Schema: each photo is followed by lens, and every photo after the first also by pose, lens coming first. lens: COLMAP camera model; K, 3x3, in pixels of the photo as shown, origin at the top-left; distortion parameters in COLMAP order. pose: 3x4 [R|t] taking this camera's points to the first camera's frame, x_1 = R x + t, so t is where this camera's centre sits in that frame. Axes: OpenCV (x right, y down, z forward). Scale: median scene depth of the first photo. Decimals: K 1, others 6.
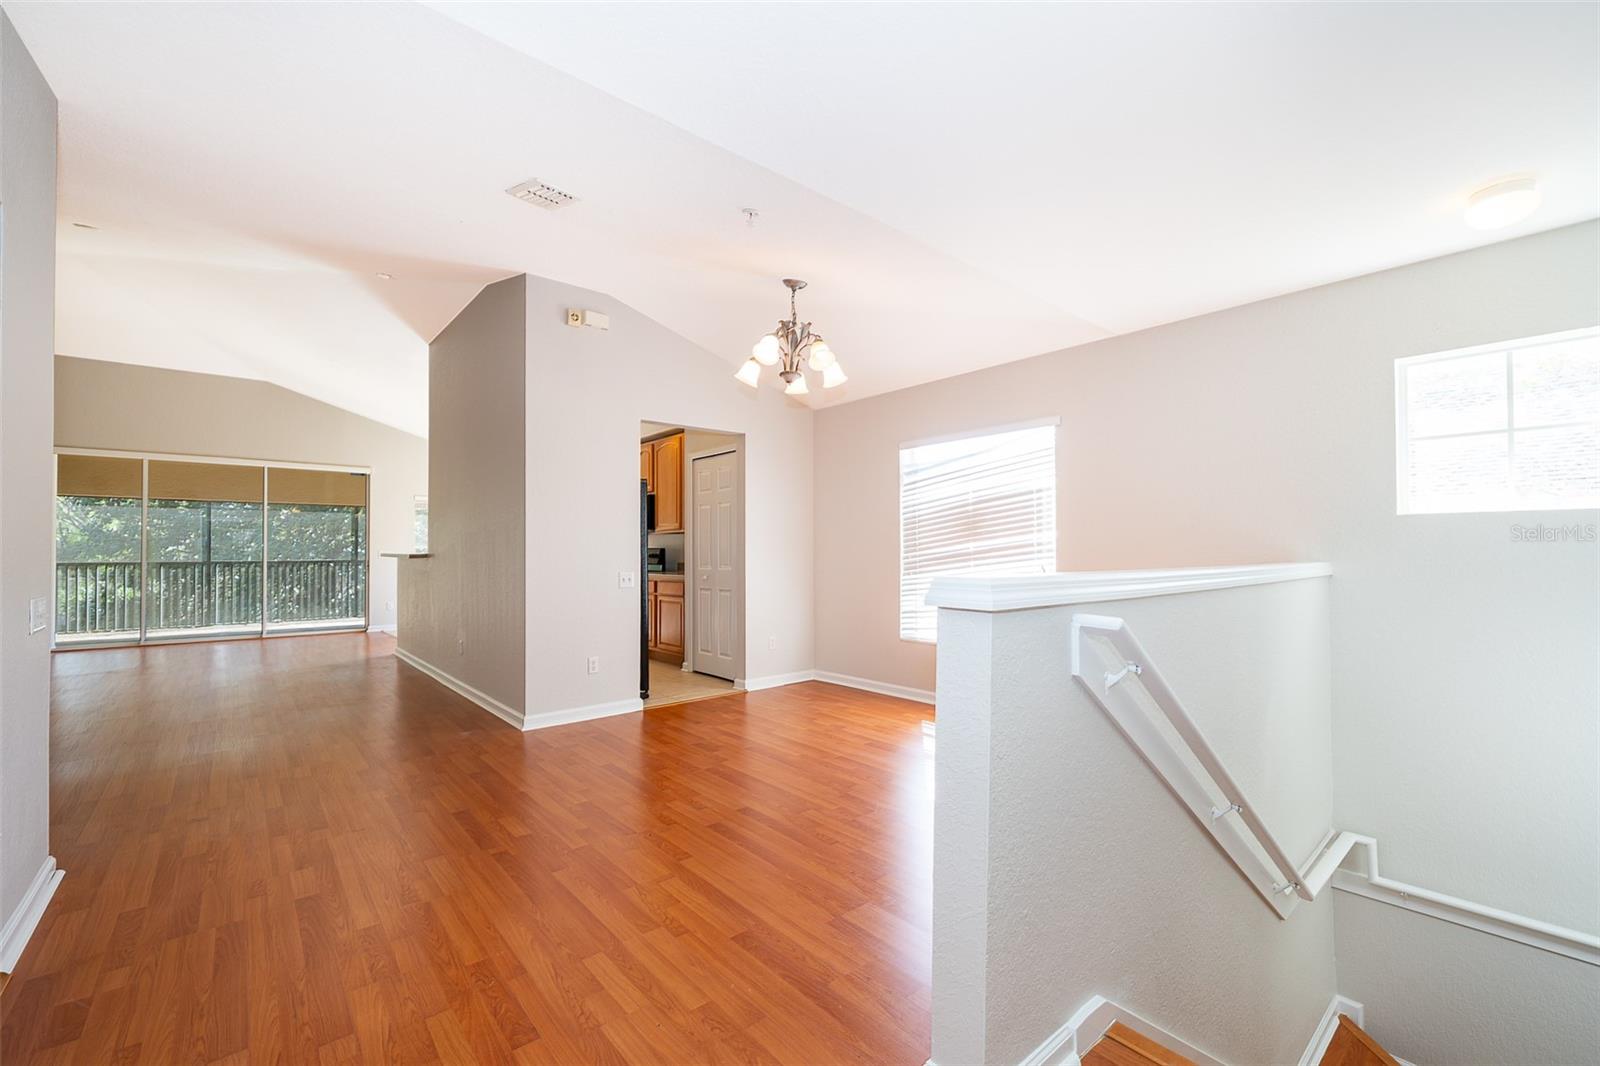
lens RADIAL K [[661.6, 0, 803.9], [0, 661.6, 552.1], [0, 0, 1]] dist [-0.000319, -0.000038]
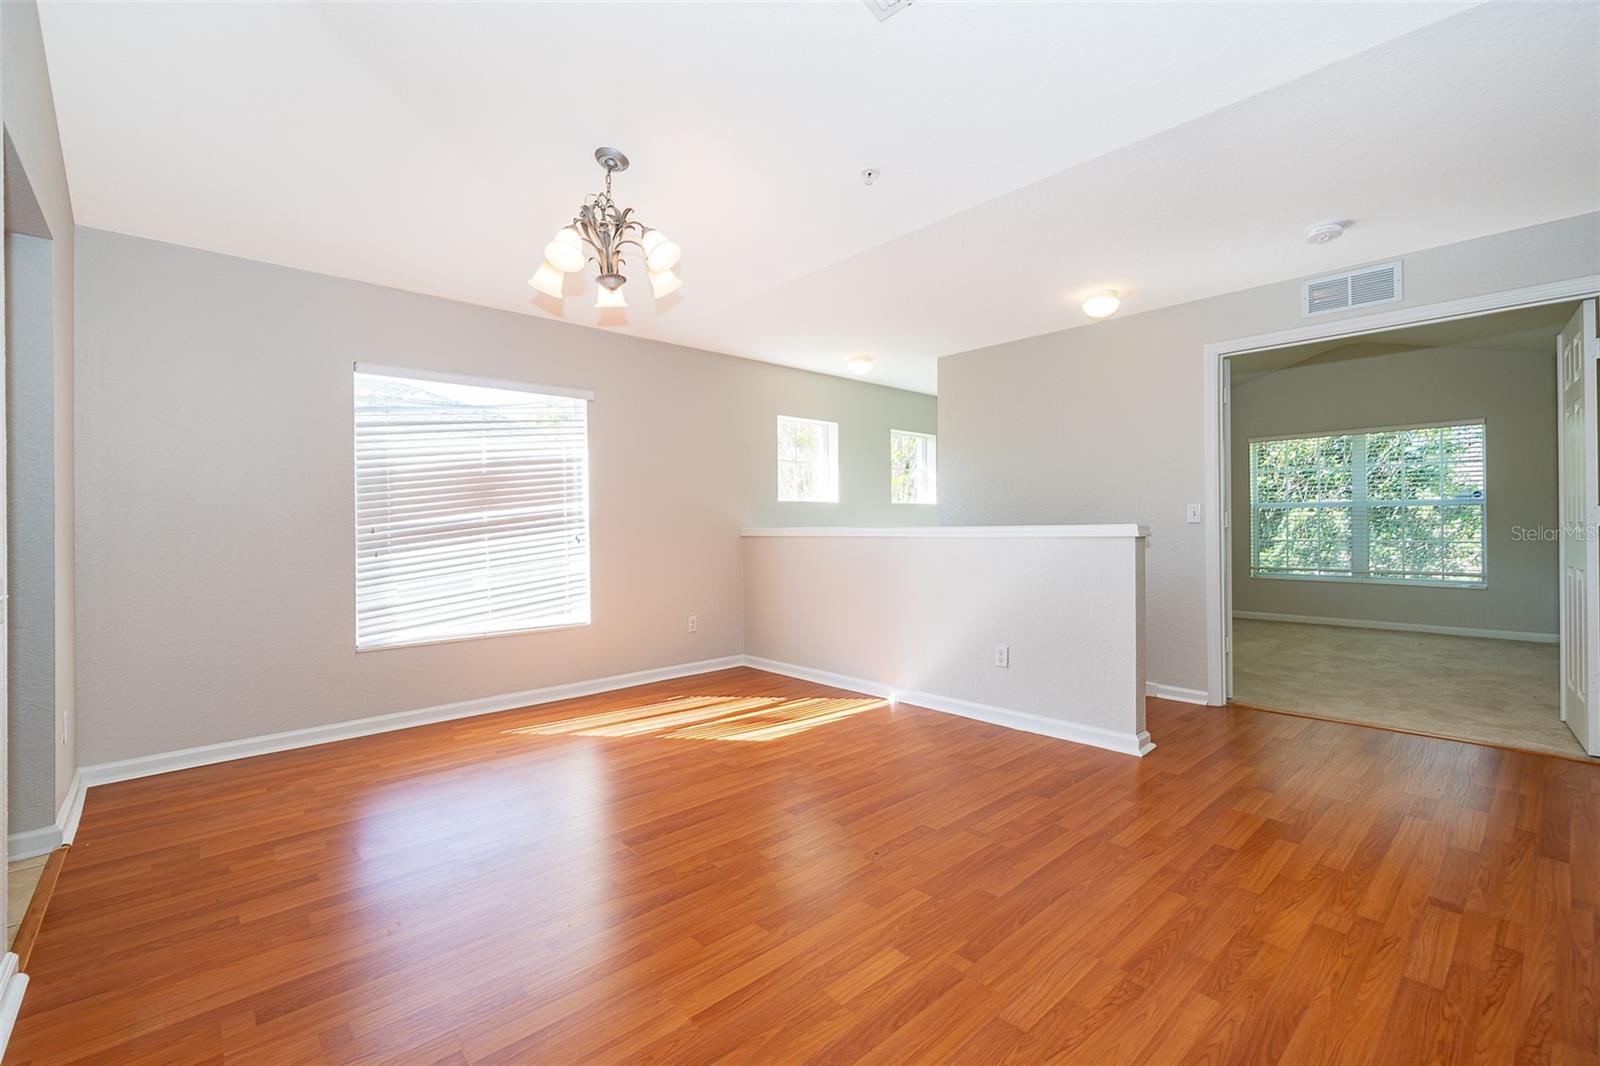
lens RADIAL K [[685.9, 0, 764.0], [0, 685.9, 534.7], [0, 0, 1]] dist [0.000618, -0.000092]
pose [[0.003385, -0.011232, 0.999931, -0.683426], [0.009806, 0.999889, 0.011198, 0.010097], [-0.999946, 0.009767, 0.003495, 0.711179]]
